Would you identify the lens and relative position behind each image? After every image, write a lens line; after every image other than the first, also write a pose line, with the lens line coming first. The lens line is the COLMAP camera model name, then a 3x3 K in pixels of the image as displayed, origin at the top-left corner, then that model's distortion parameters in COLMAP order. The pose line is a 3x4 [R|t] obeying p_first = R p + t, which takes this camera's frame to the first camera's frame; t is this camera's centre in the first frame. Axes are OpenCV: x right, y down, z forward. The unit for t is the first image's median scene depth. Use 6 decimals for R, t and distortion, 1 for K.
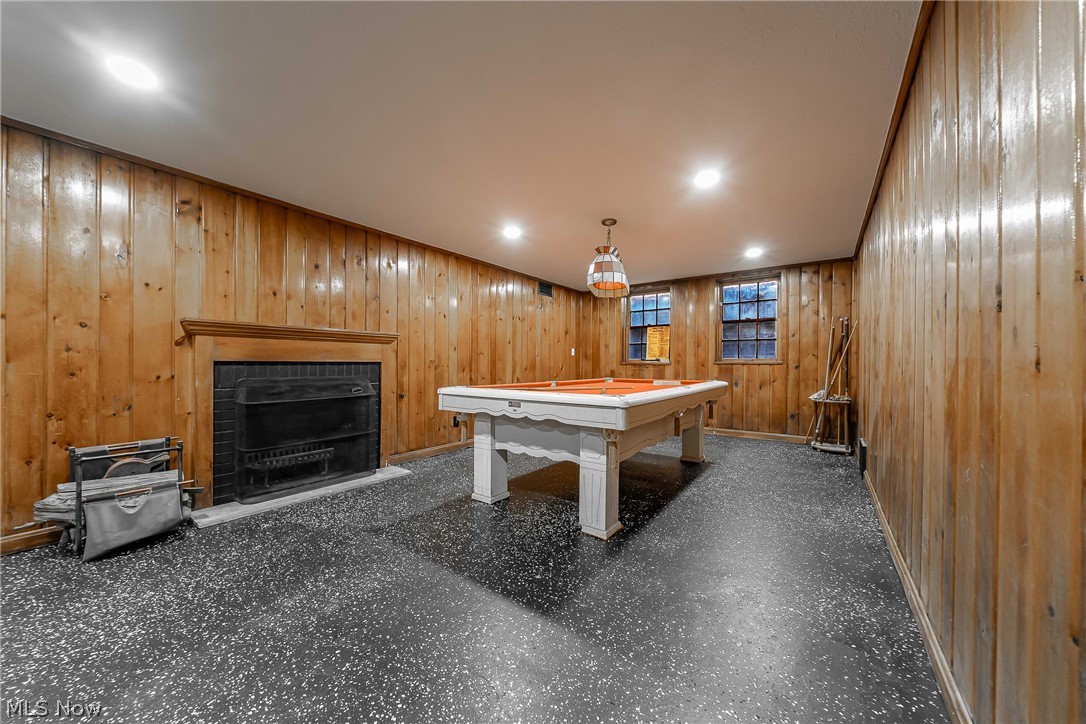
lens RADIAL K [[377.0, 0, 541.7], [0, 377.0, 367.1], [0, 0, 1]] dist [-0.001822, -0.000111]
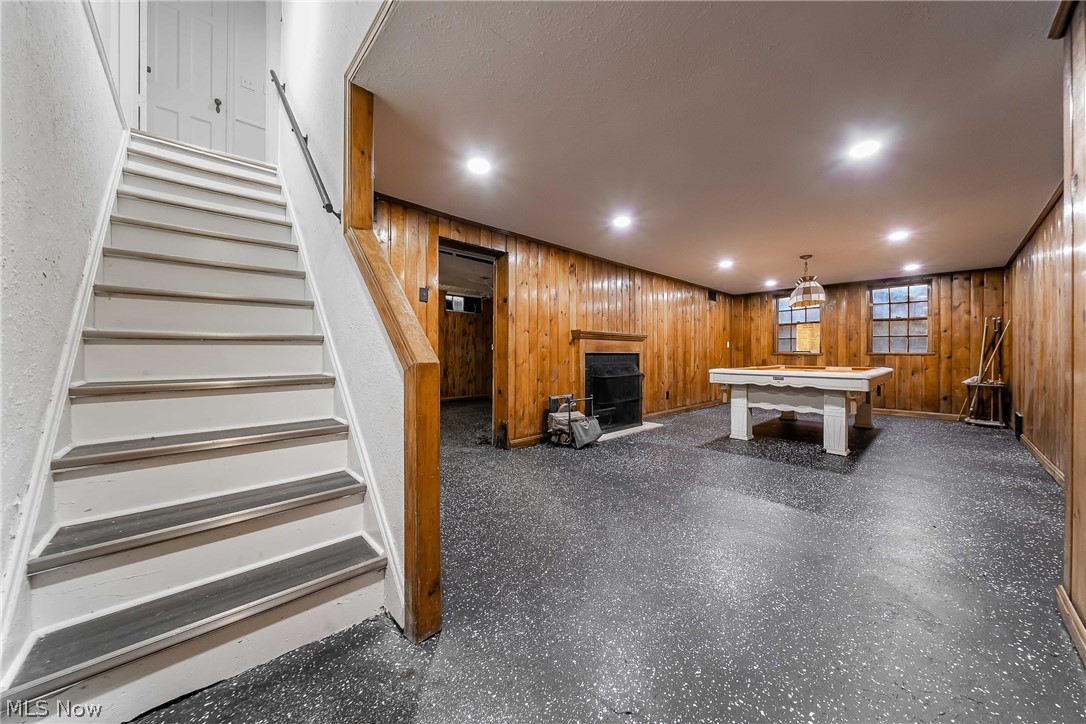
lens RADIAL K [[377.0, 0, 541.5], [0, 377.0, 353.1], [0, 0, 1]] dist [-0.001822, -0.000111]
pose [[0.983986, 0.001000, -0.178245, -0.435813], [-0.002740, 0.999951, -0.009515, 0.001593], [0.178227, 0.009851, 0.983940, -0.465913]]
